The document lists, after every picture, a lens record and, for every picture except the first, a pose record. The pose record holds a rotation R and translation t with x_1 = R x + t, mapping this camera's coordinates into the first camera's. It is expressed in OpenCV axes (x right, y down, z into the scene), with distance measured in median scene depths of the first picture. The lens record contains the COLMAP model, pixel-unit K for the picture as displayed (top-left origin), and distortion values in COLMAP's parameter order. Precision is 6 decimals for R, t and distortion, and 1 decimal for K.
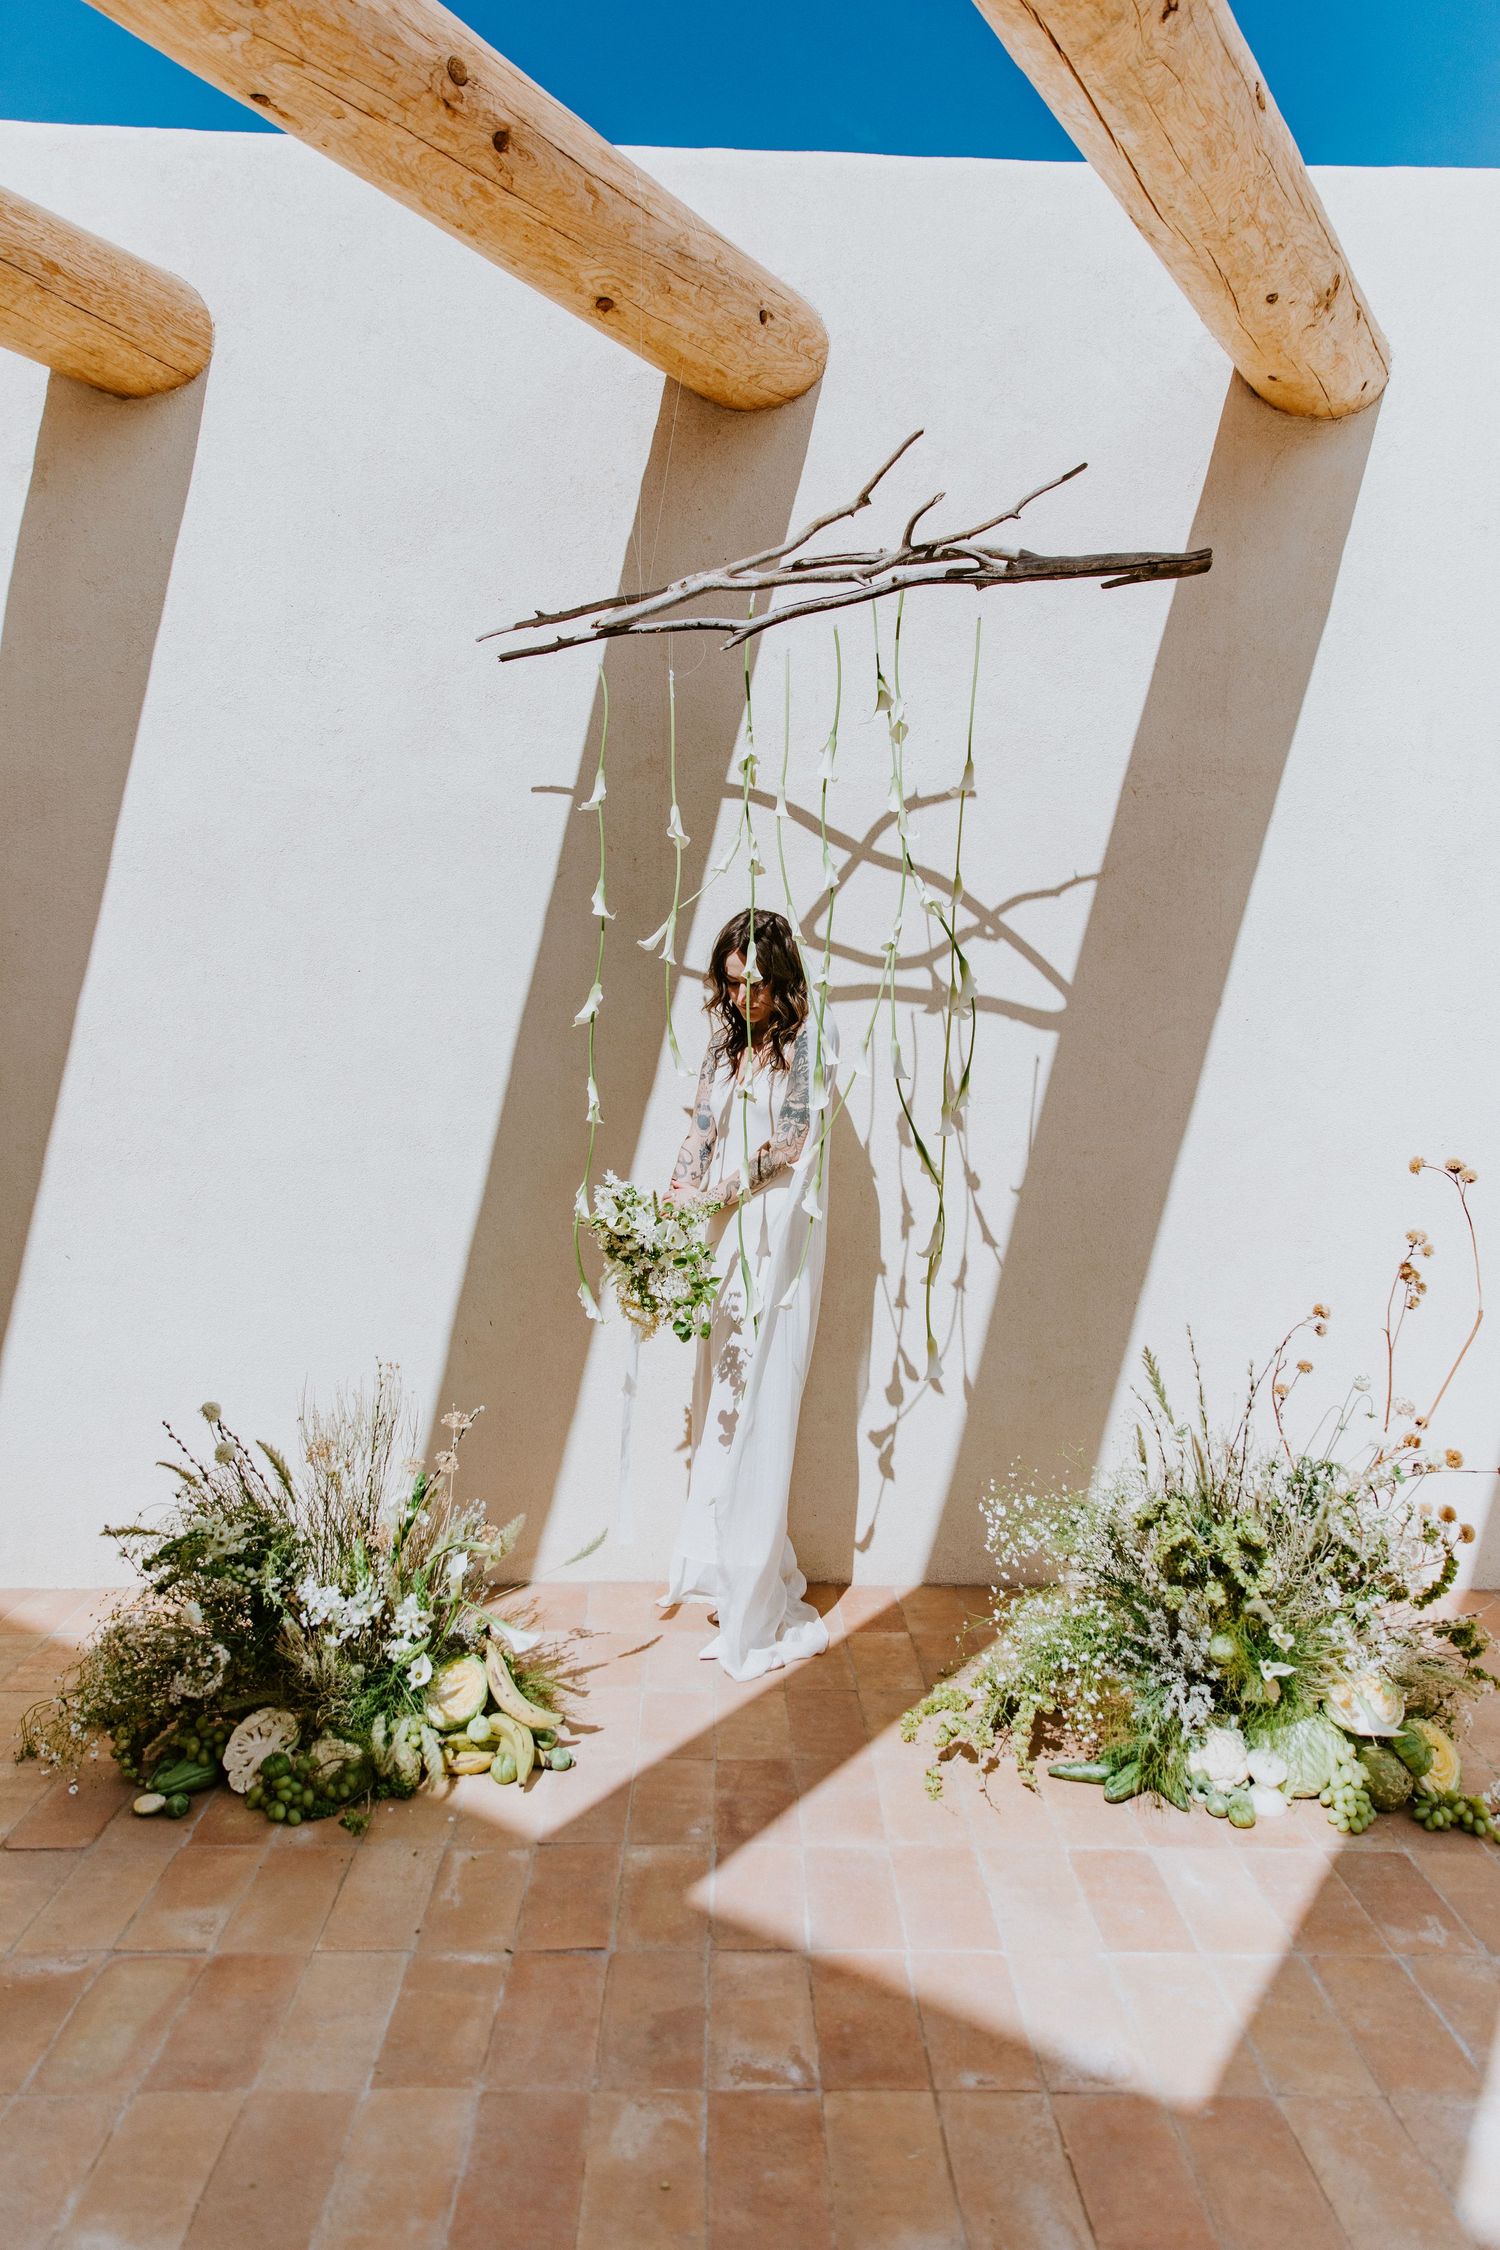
lens RADIAL K [[1459.3, 0, 781.2], [0, 1459.3, 1105.0], [0, 0, 1]] dist [0.005969, 0.002751]
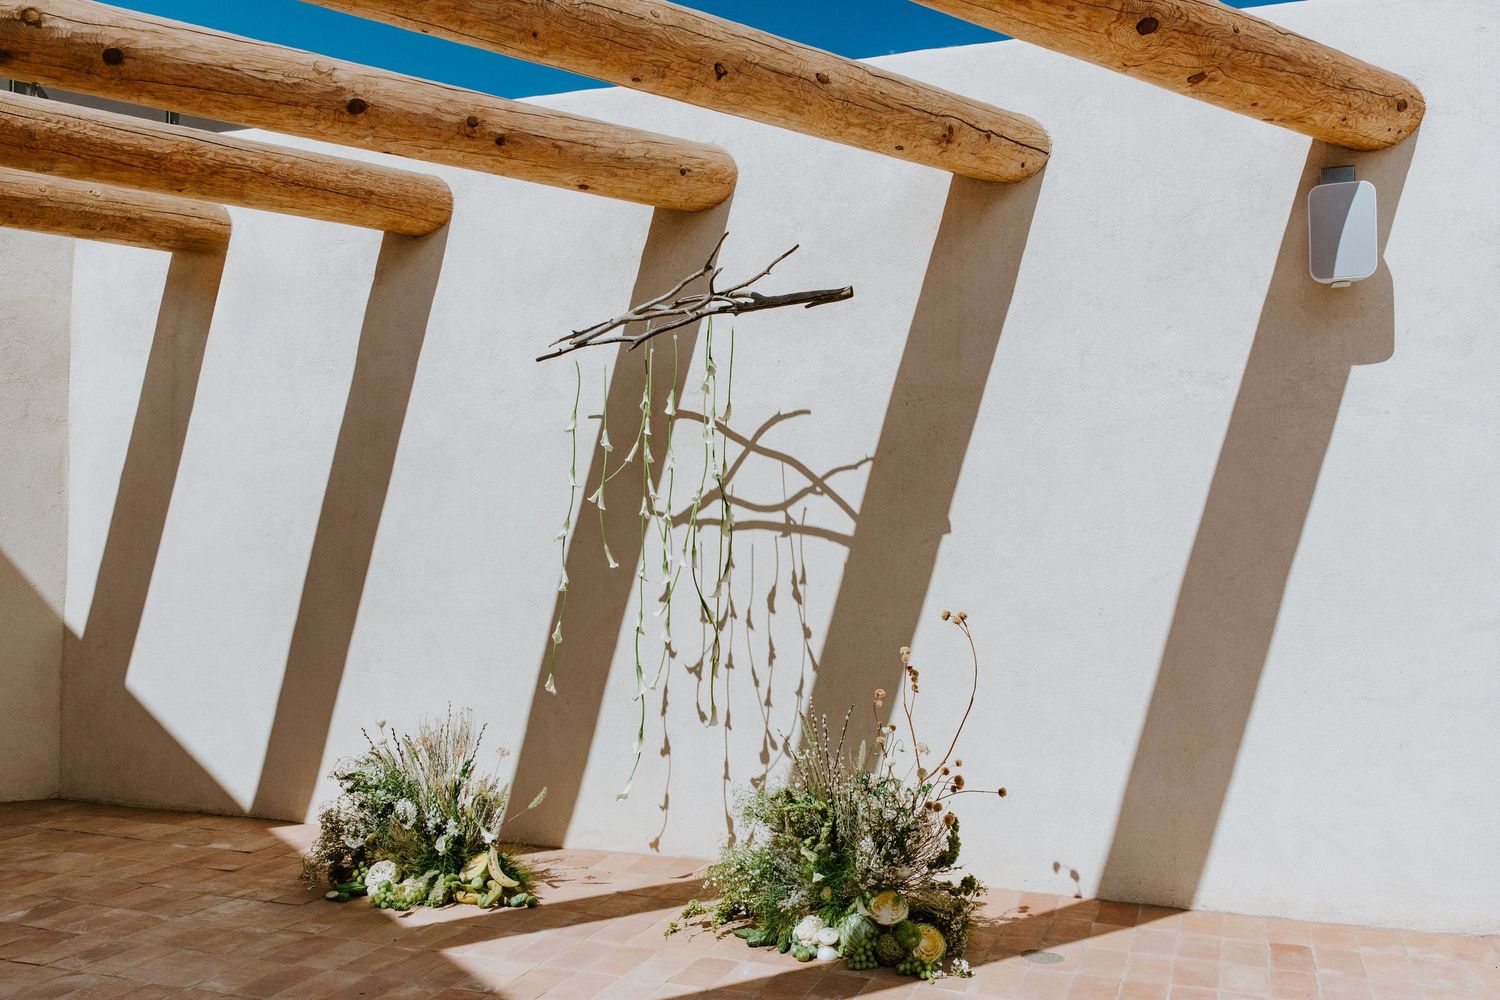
lens RADIAL K [[1280.5, 0, 764.4], [0, 1280.5, 520.4], [0, 0, 1]] dist [0.004040, 0.000927]
pose [[0.933373, -0.010969, -0.358741, 0.827578], [-0.023607, 0.995492, -0.091858, 0.078383], [0.358132, 0.094207, 0.928906, -0.574647]]
